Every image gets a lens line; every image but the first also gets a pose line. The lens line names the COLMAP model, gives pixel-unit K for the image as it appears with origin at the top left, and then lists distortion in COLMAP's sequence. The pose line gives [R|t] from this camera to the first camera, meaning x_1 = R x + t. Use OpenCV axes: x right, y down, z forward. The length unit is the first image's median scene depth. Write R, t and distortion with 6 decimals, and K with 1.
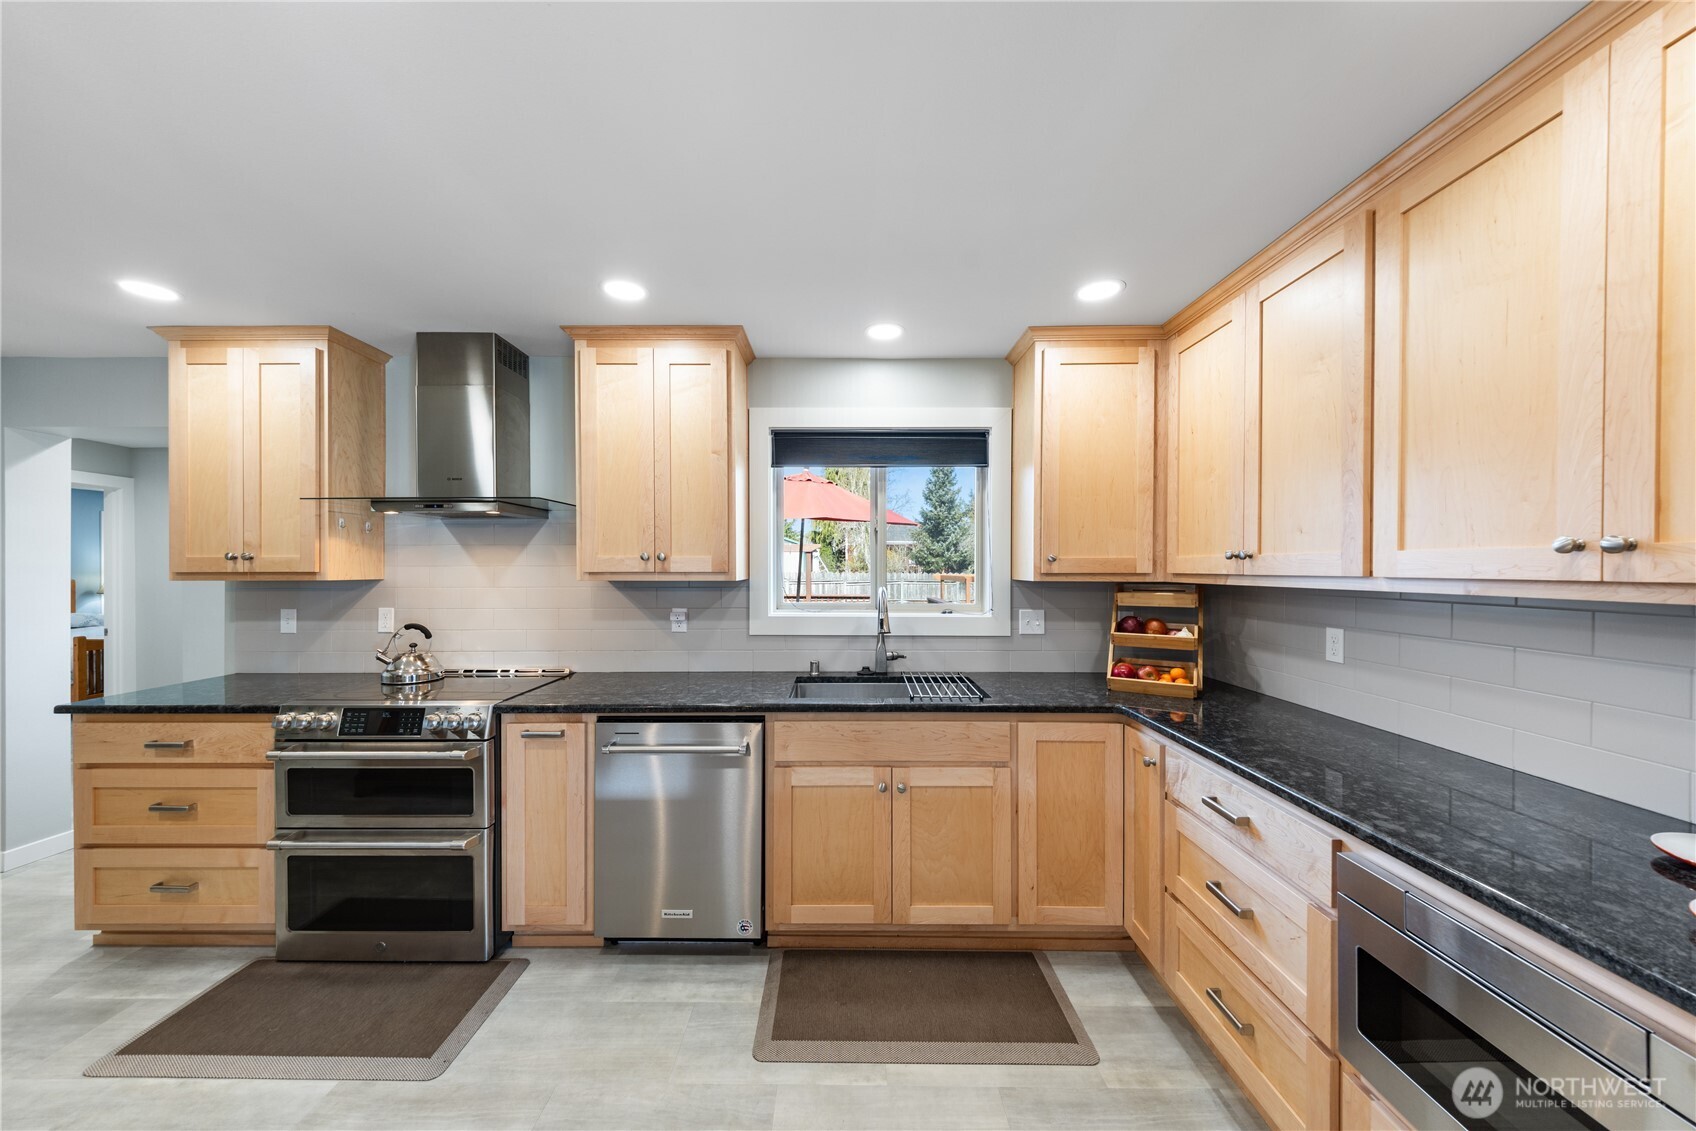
lens RADIAL K [[610.0, 0, 845.4], [0, 610.0, 570.9], [0, 0, 1]] dist [-0.001378, -0.000108]
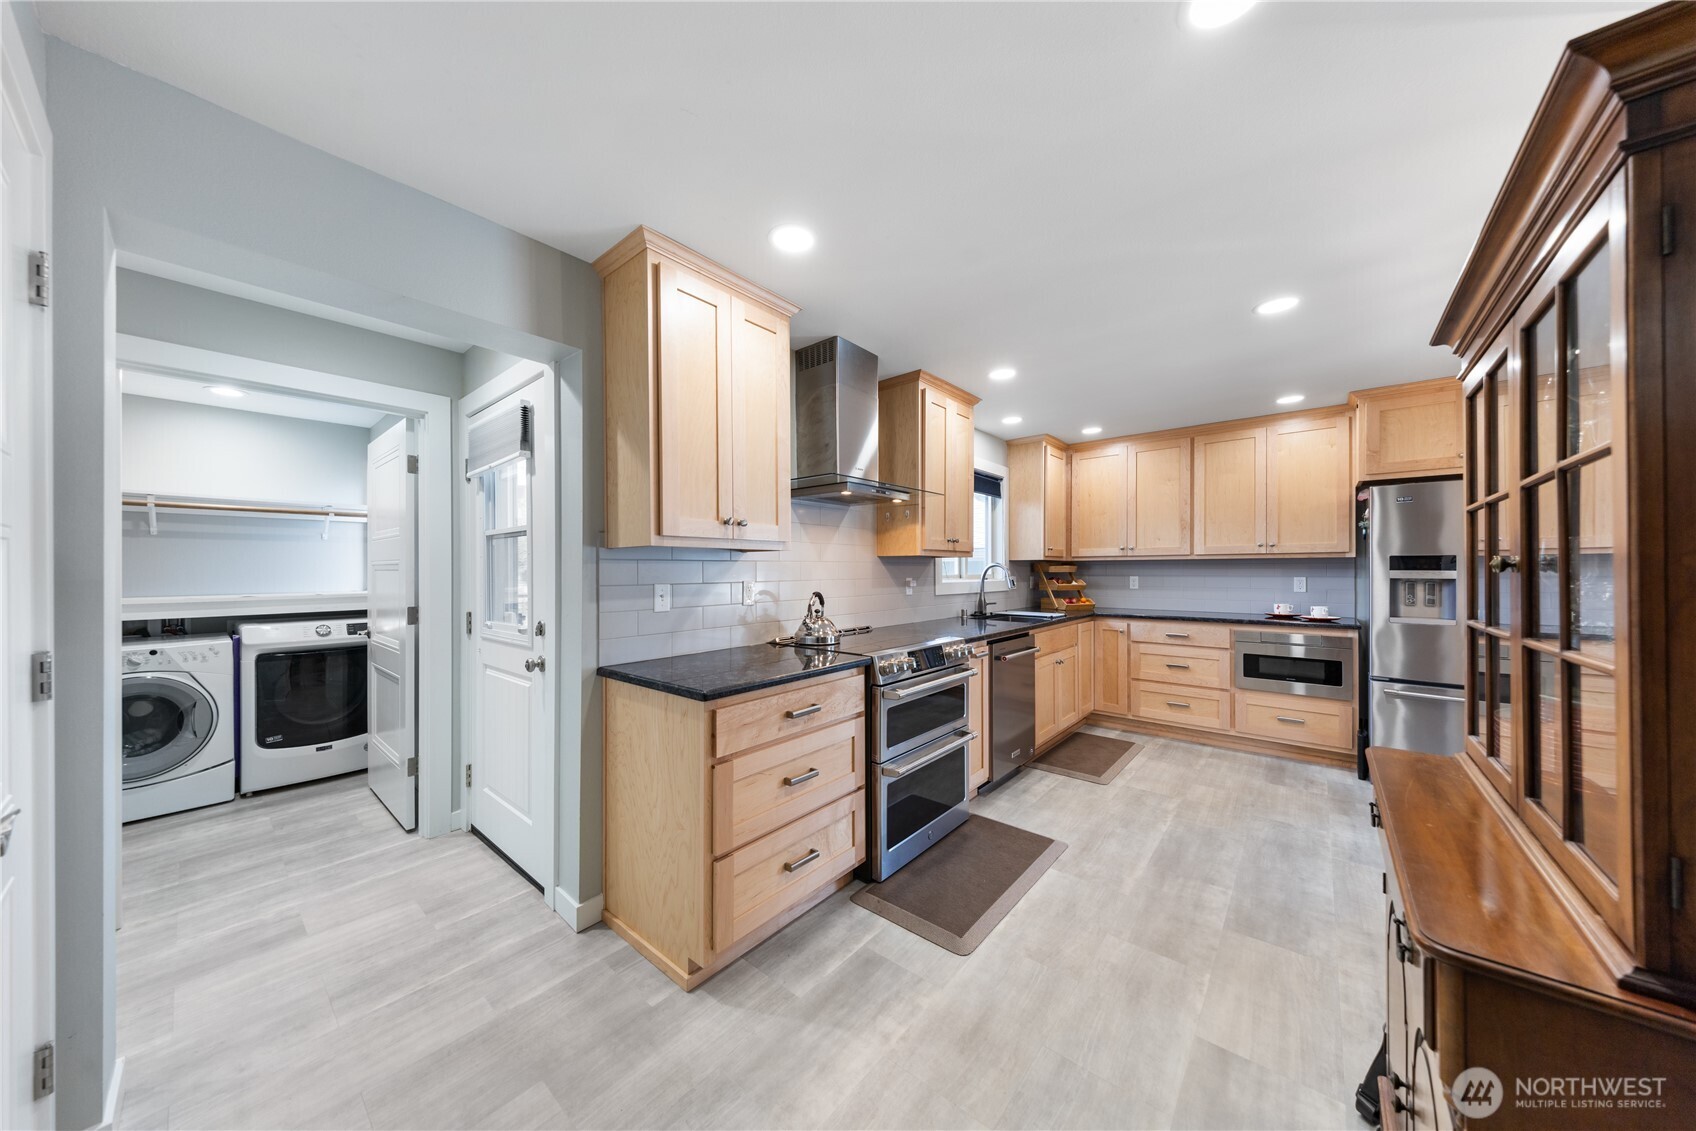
lens RADIAL K [[558.9, 0, 849.6], [0, 558.9, 566.7], [0, 0, 1]] dist [0.000041, -0.000001]
pose [[0.636134, 0.002593, 0.771574, -1.786716], [0.007484, 0.999927, -0.009531, 0.061798], [-0.771542, 0.011838, 0.636068, 0.377725]]
